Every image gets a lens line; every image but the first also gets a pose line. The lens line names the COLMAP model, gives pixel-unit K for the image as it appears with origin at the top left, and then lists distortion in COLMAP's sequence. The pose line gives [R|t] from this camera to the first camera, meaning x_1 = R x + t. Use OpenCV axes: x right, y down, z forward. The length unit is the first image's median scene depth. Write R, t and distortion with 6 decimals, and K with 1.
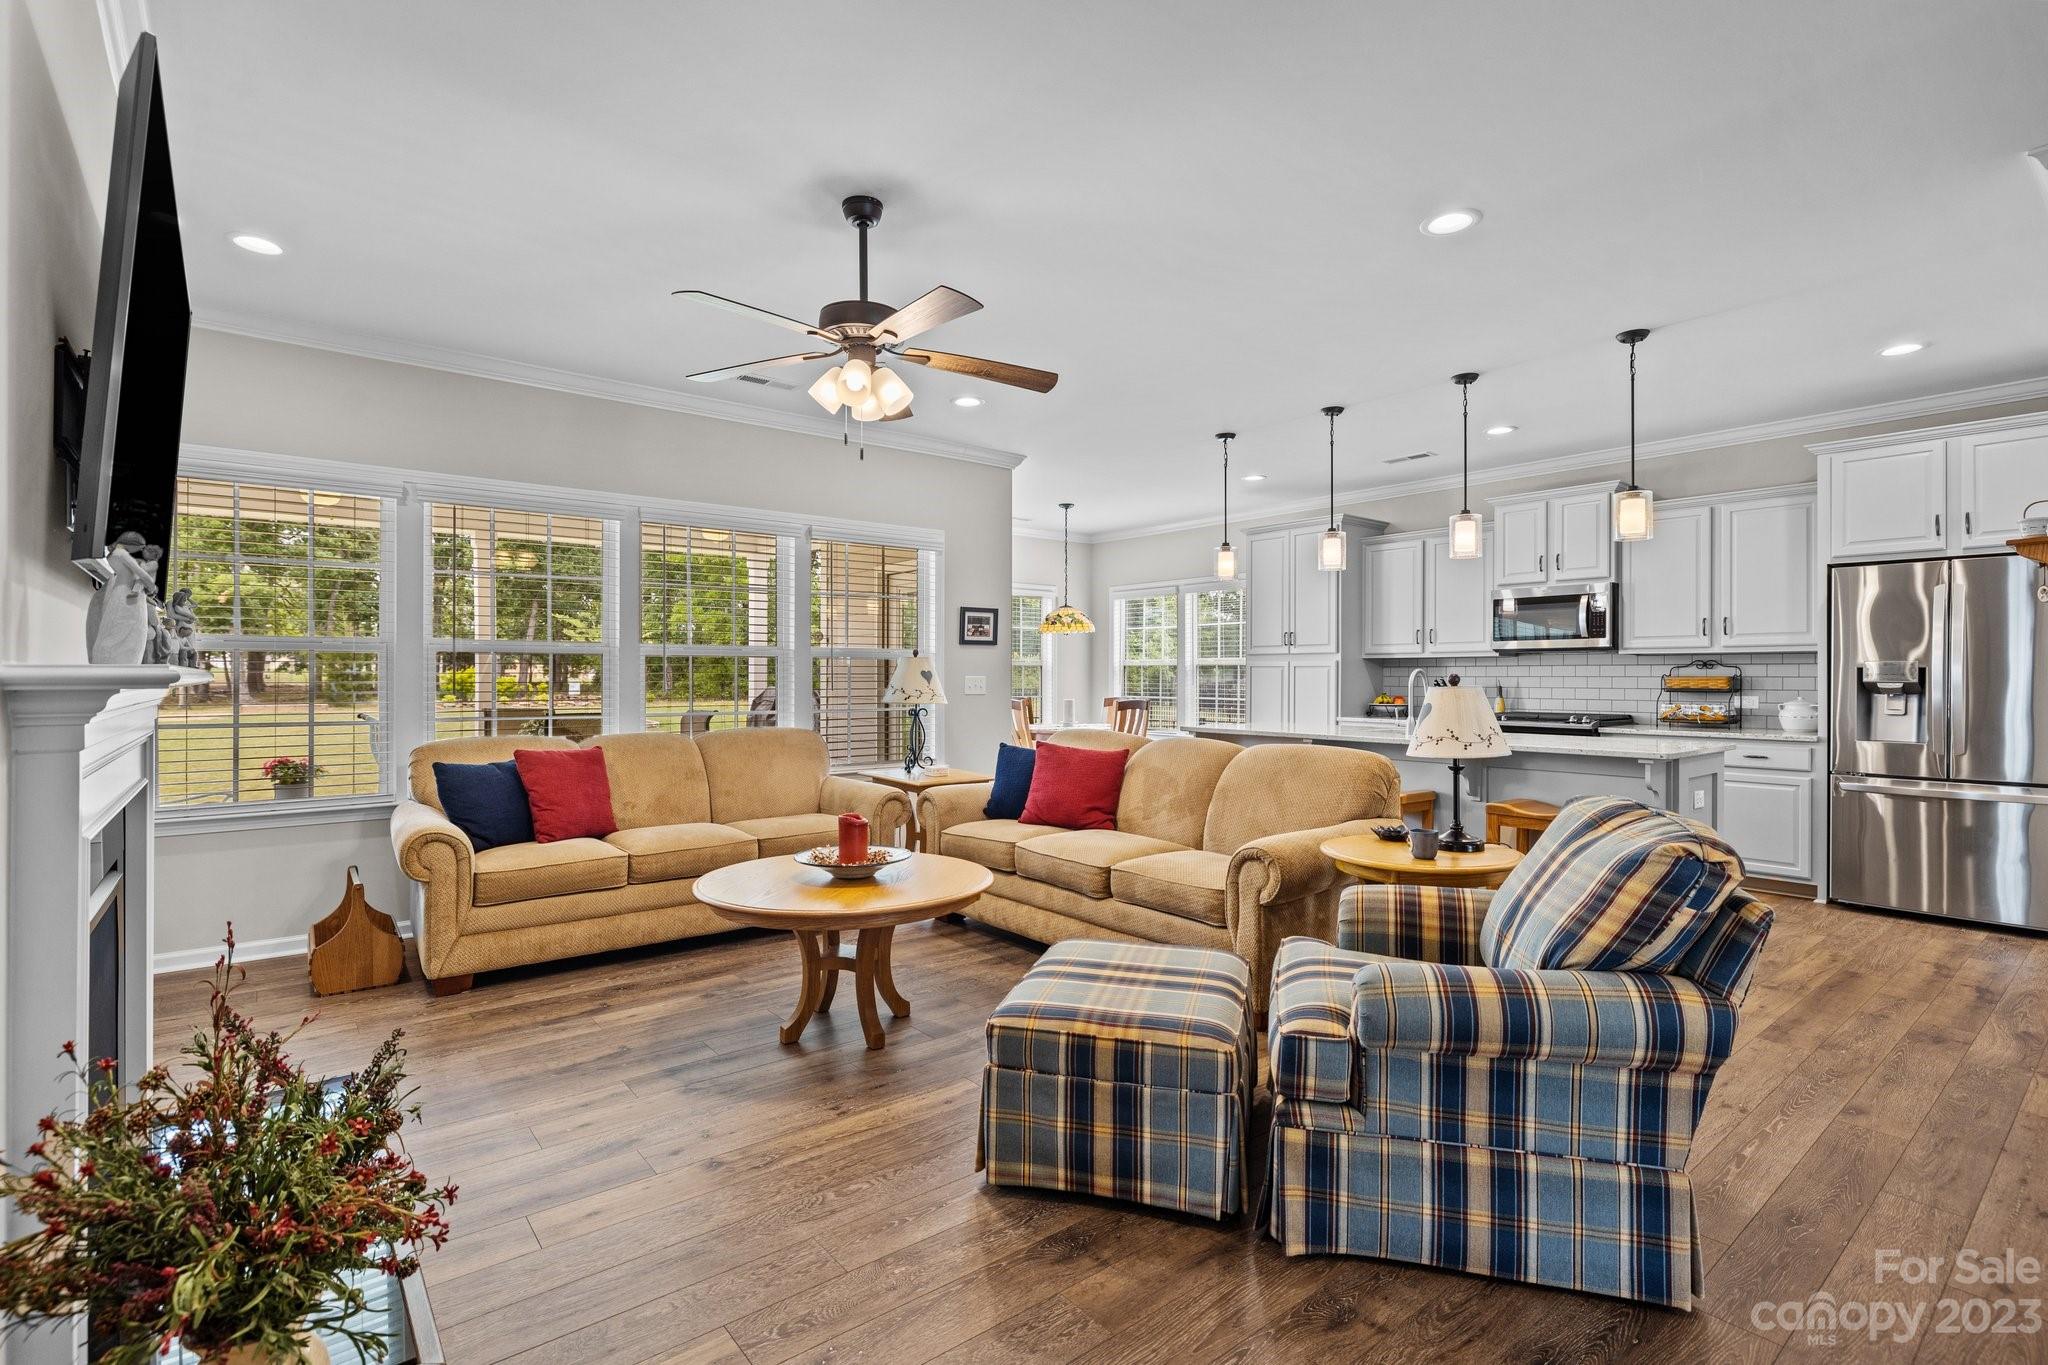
lens RADIAL K [[954.3, 0, 1026.0], [0, 954.3, 674.4], [0, 0, 1]] dist [-0.001411, 0.000062]
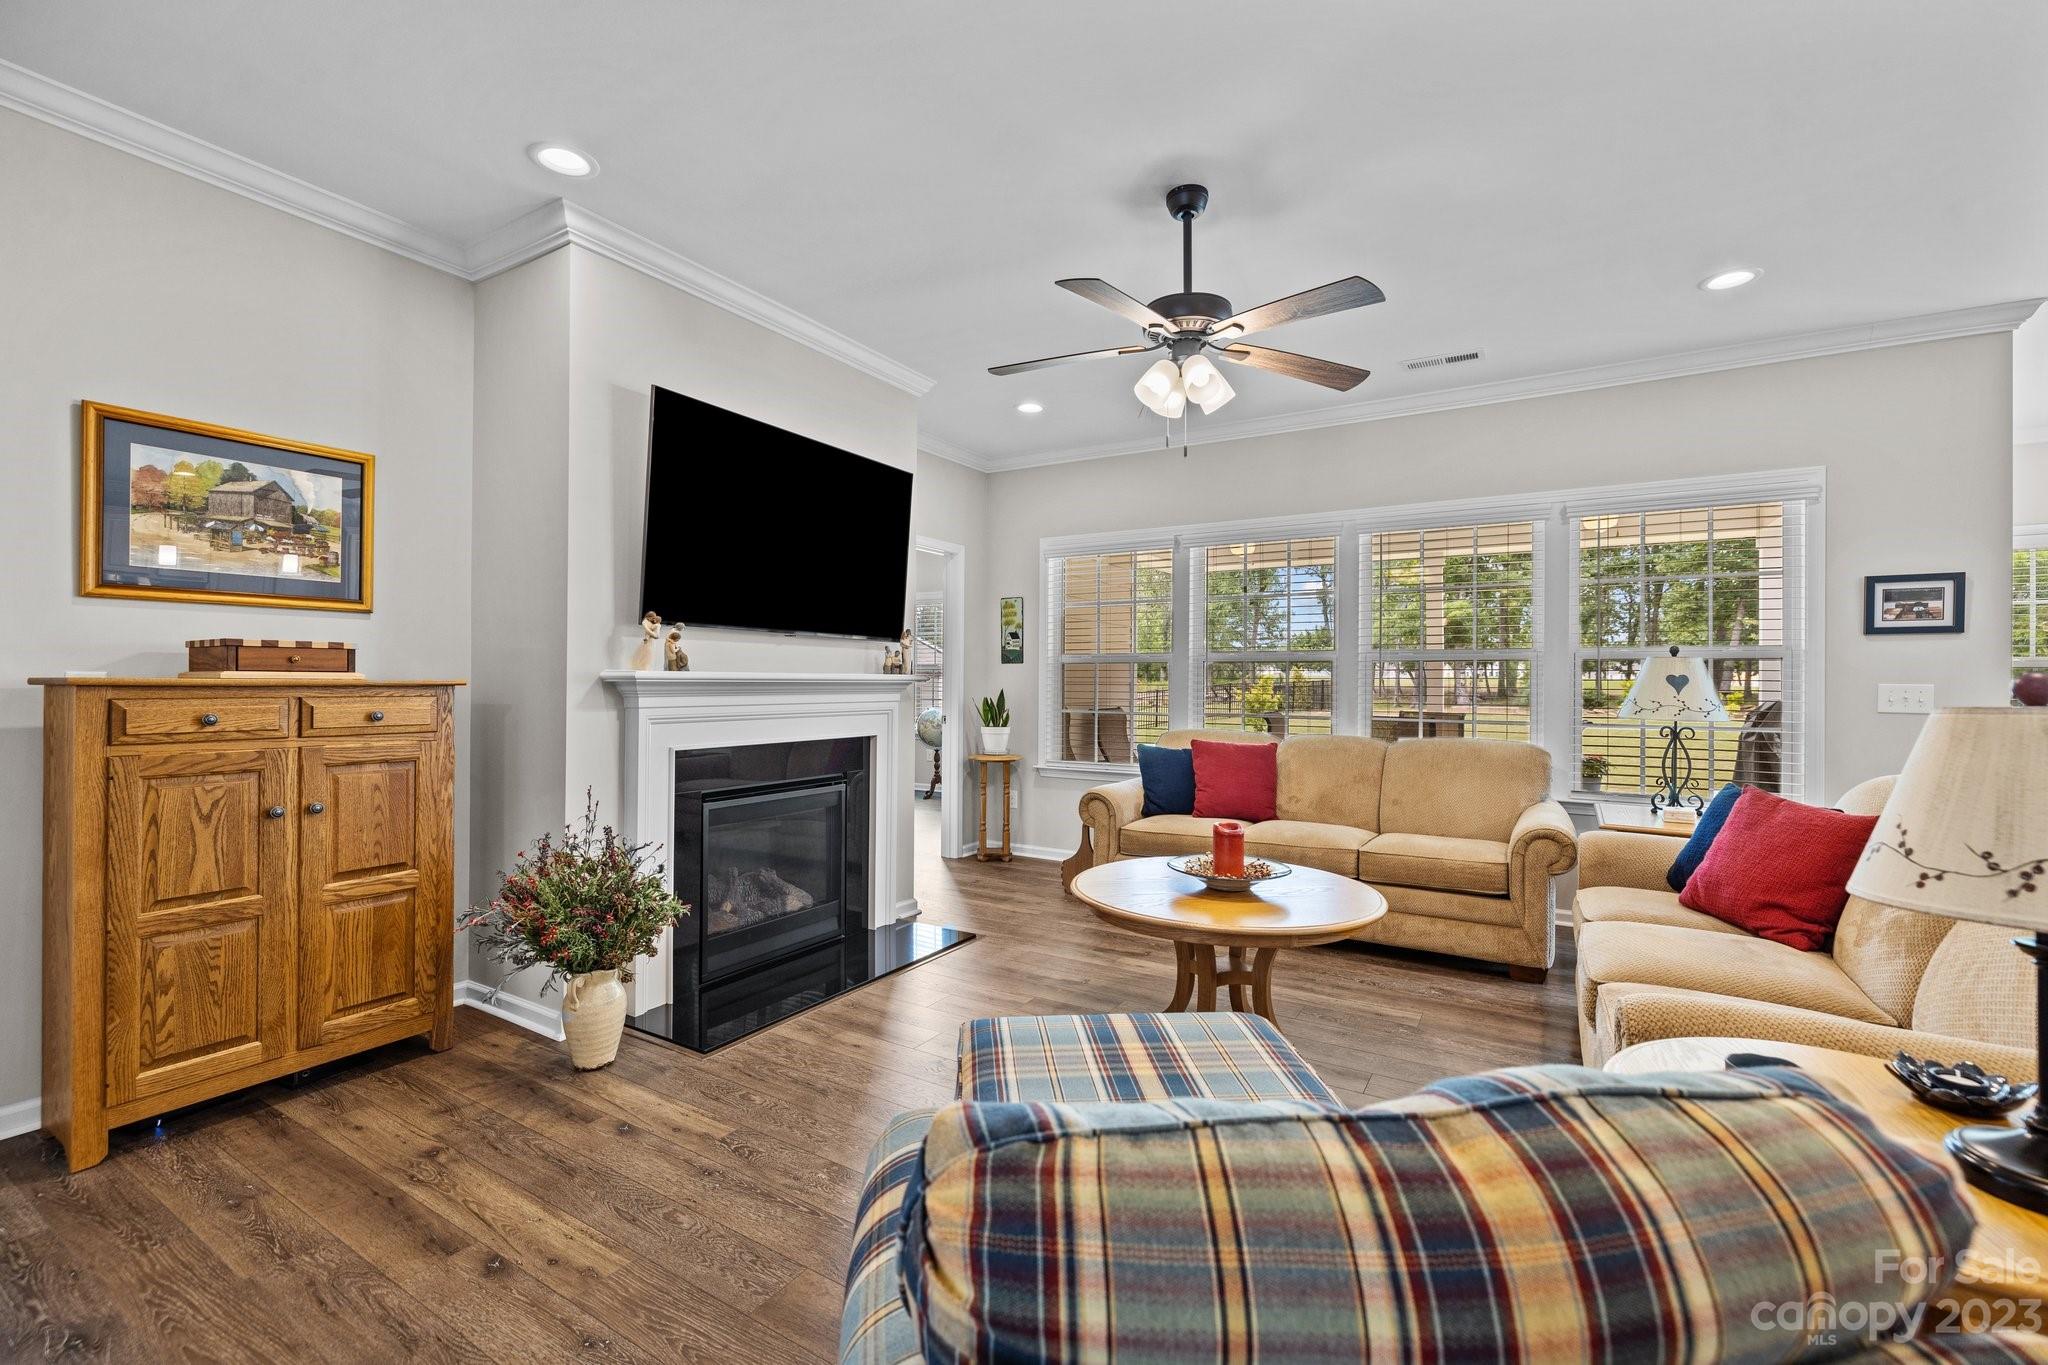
lens RADIAL K [[872.8, 0, 1019.3], [0, 872.8, 672.9], [0, 0, 1]] dist [-0.000135, -0.000194]
pose [[0.332774, -0.005290, -0.942992, 0.333923], [-0.003975, 0.999968, -0.007012, 0.001114], [0.942998, 0.006081, 0.332743, 0.294304]]
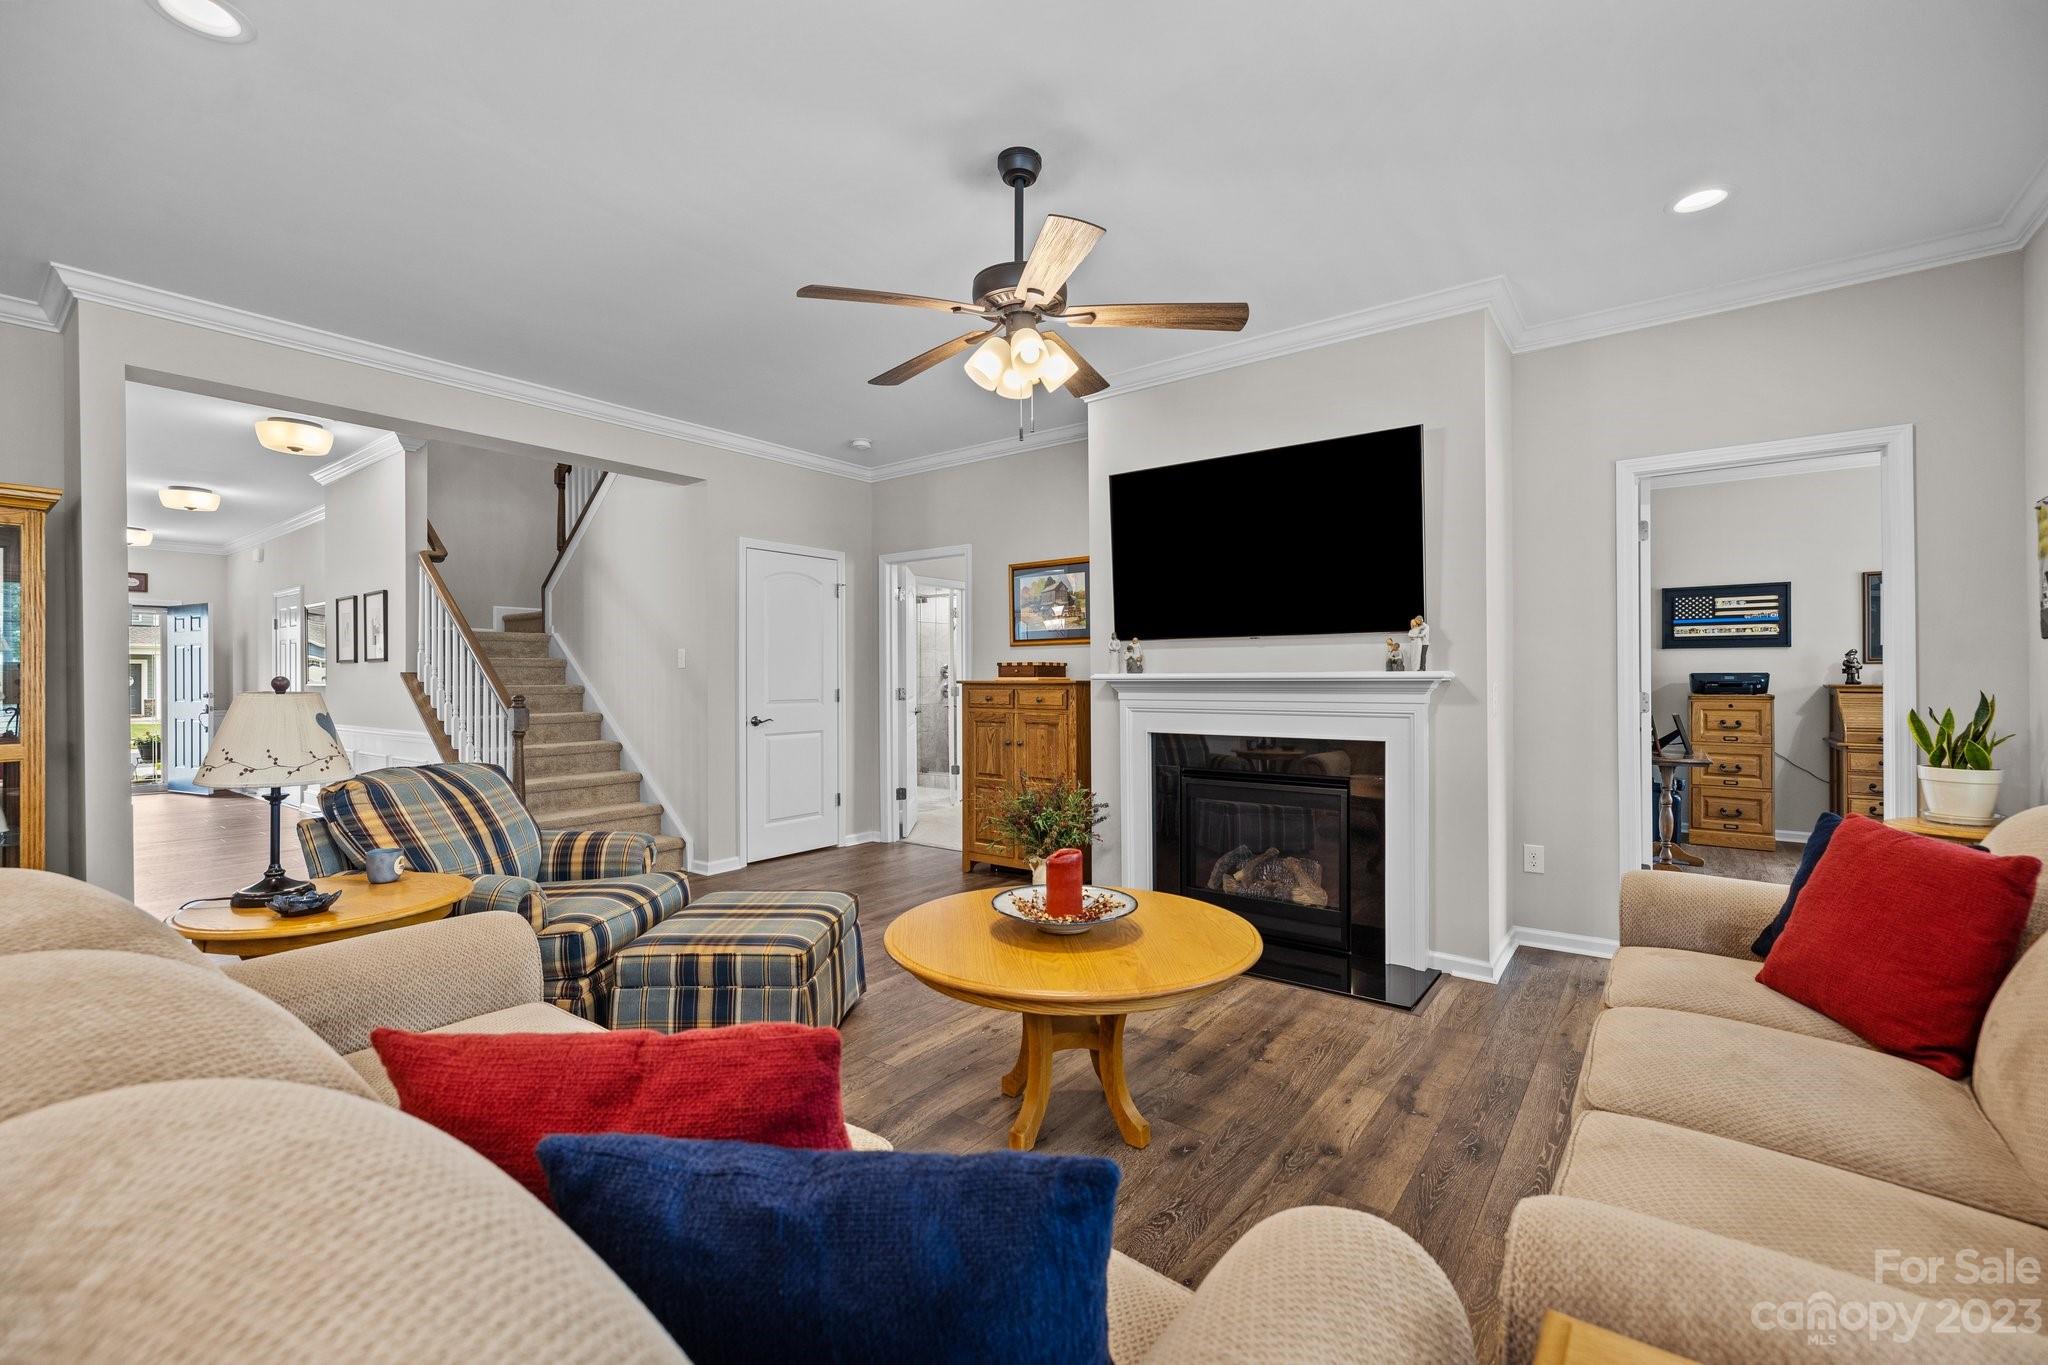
lens RADIAL K [[872.8, 0, 1019.3], [0, 872.8, 672.9], [0, 0, 1]] dist [-0.000135, -0.000194]
pose [[-0.972568, 0.003390, -0.232593, 0.013573], [0.005663, 0.999943, -0.009105, 0.002906], [0.232549, -0.010173, -0.972531, 0.981736]]
